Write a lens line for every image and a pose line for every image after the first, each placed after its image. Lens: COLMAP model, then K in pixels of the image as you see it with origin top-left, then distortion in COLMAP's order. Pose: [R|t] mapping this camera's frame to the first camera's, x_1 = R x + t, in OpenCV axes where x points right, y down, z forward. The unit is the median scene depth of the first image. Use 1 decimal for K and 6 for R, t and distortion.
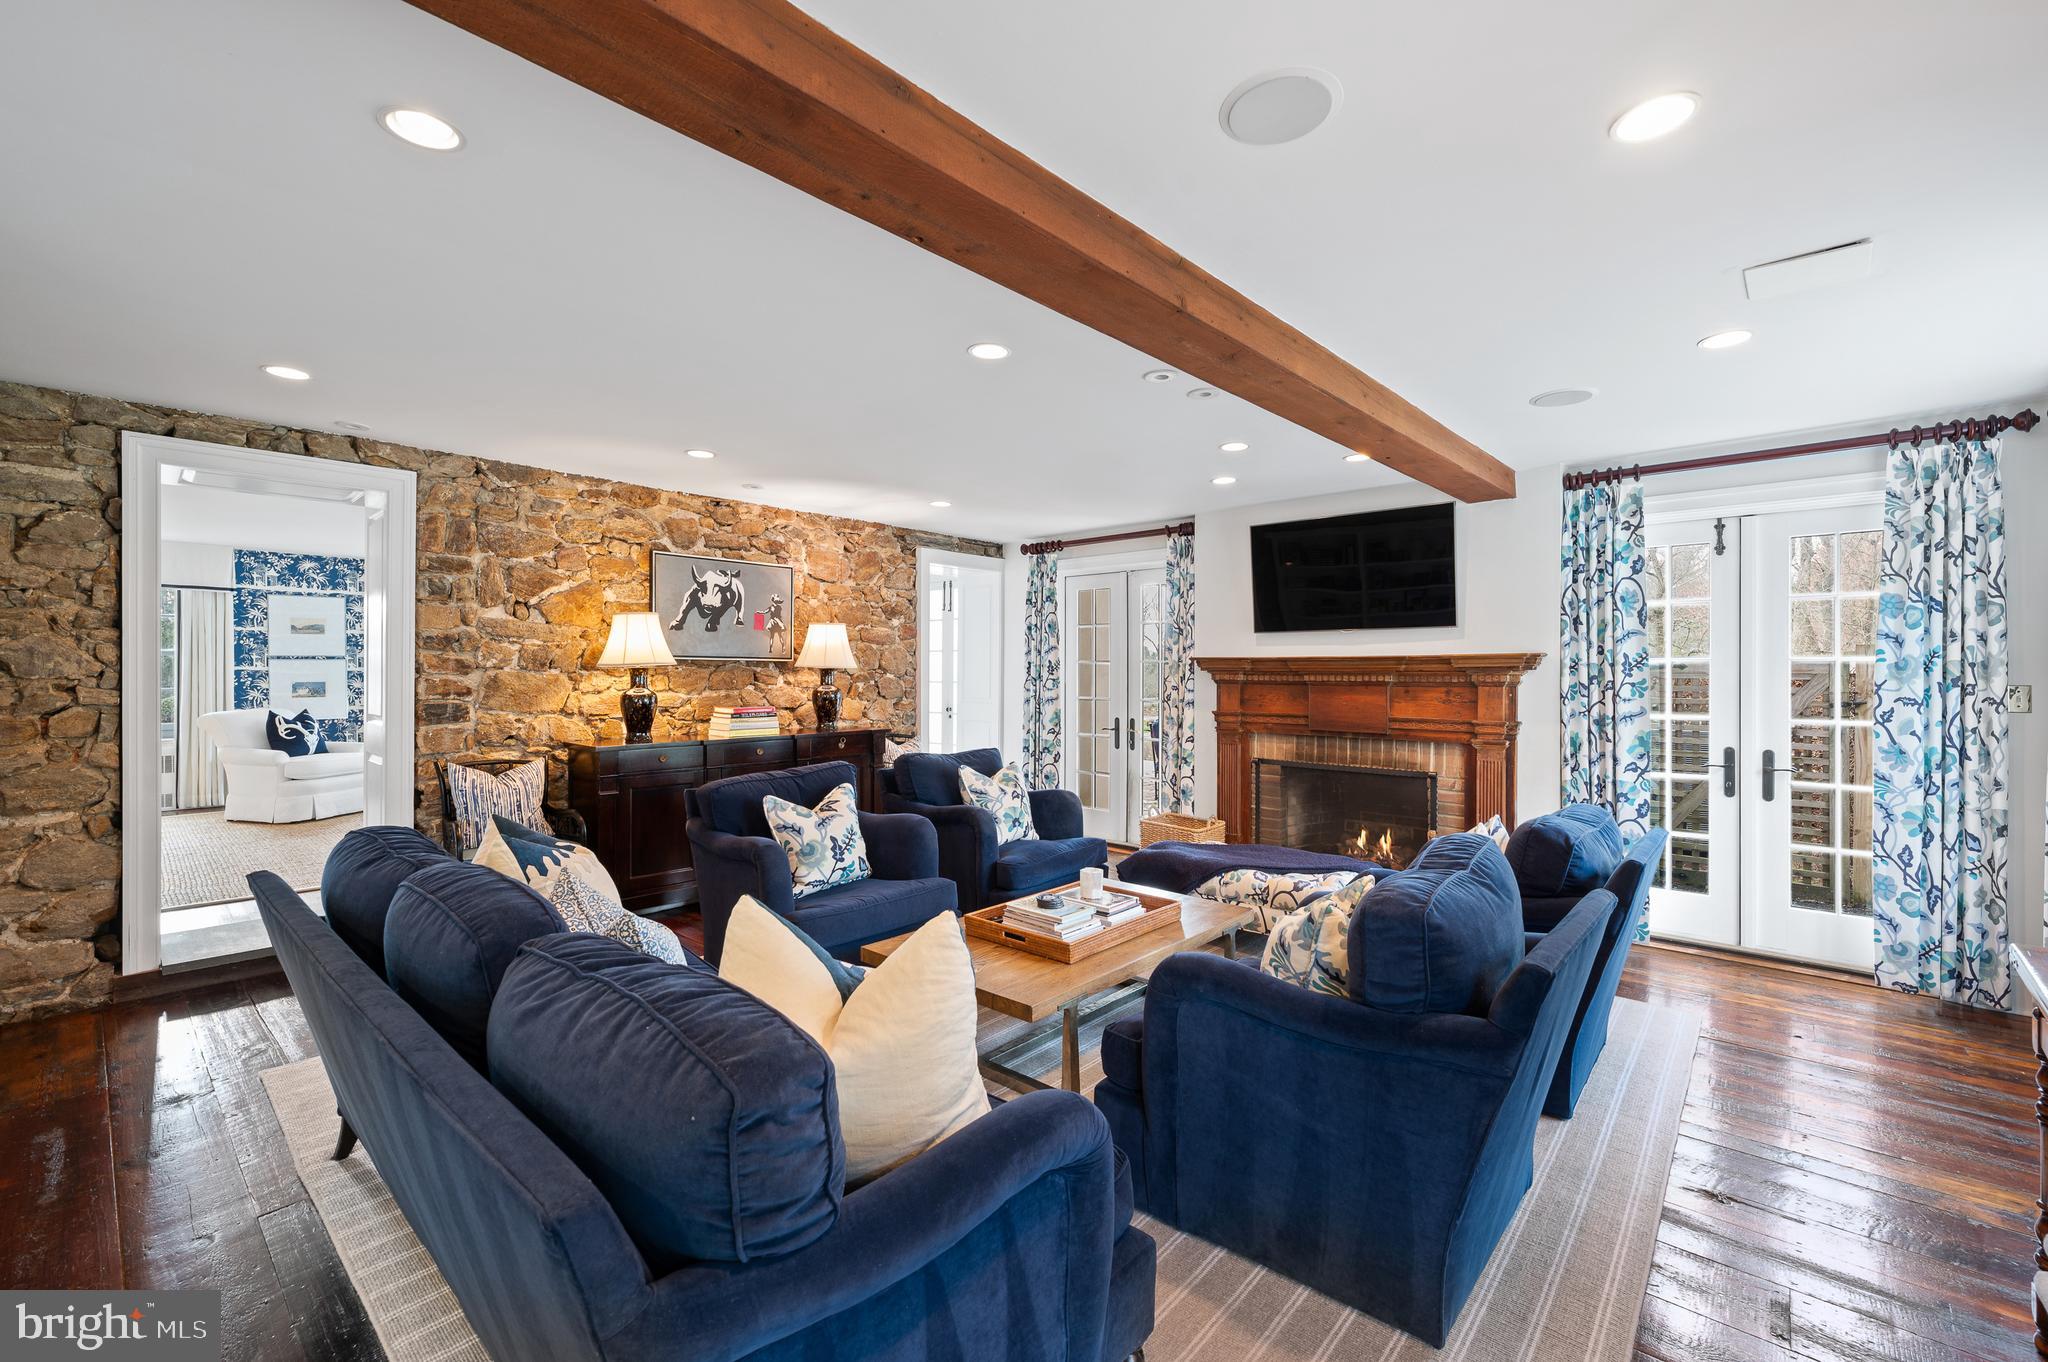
lens RADIAL K [[855.2, 0, 1033.8], [0, 855.2, 669.9], [0, 0, 1]] dist [-0.002944, -0.000095]
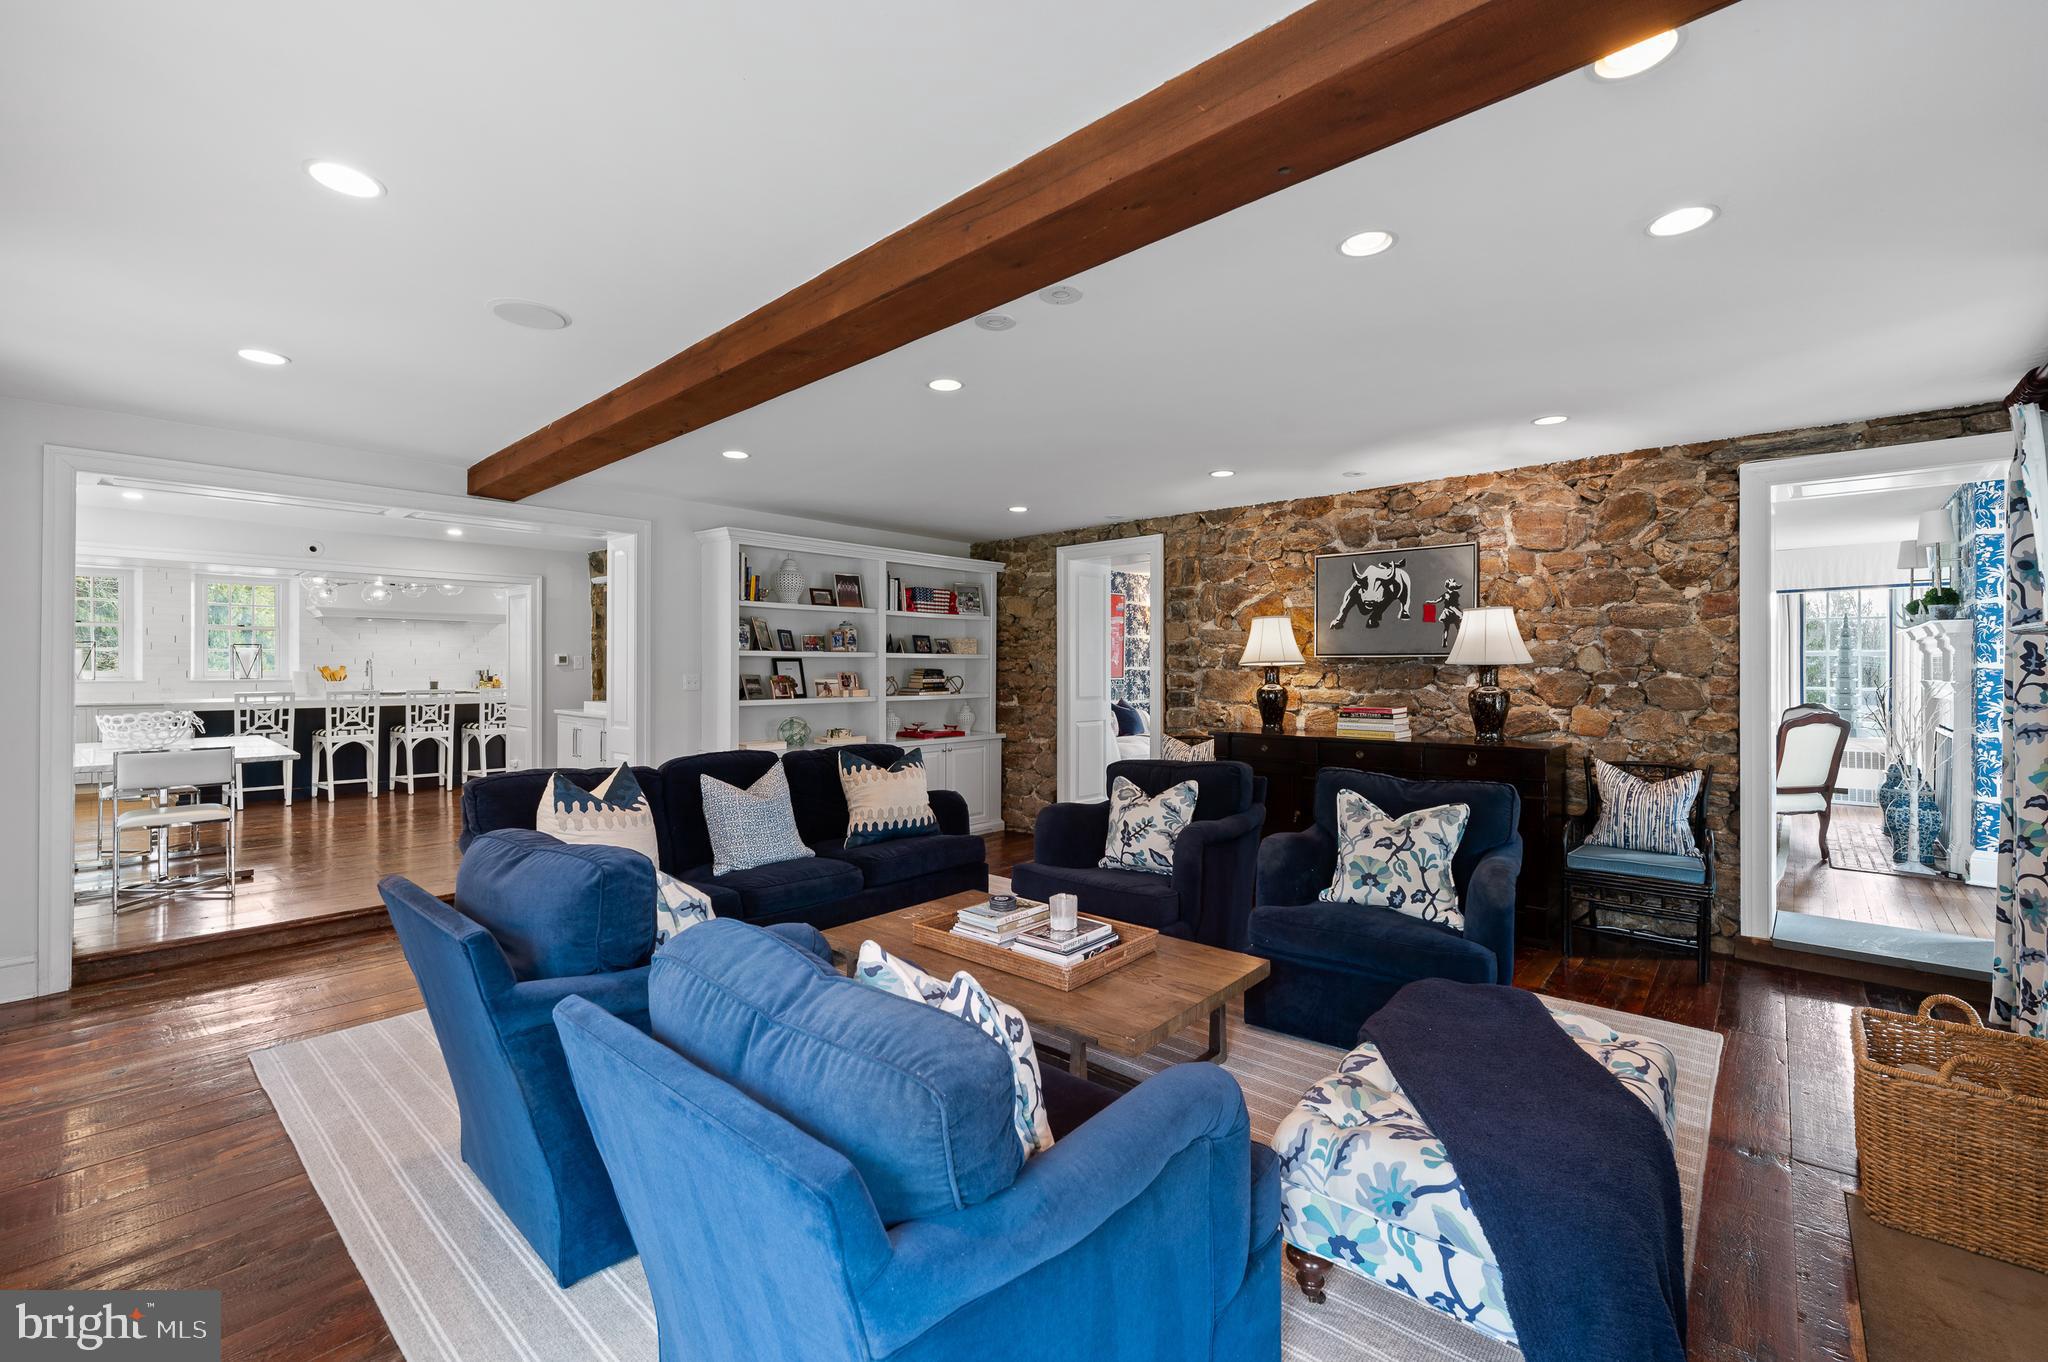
lens RADIAL K [[855.2, 0, 1032.4], [0, 855.2, 680.9], [0, 0, 1]] dist [-0.002944, -0.000095]
pose [[0.008492, 0.013250, -0.999876, 0.583916], [0.006173, 0.999892, 0.013303, -0.000170], [0.999945, -0.006285, 0.008410, 0.598822]]
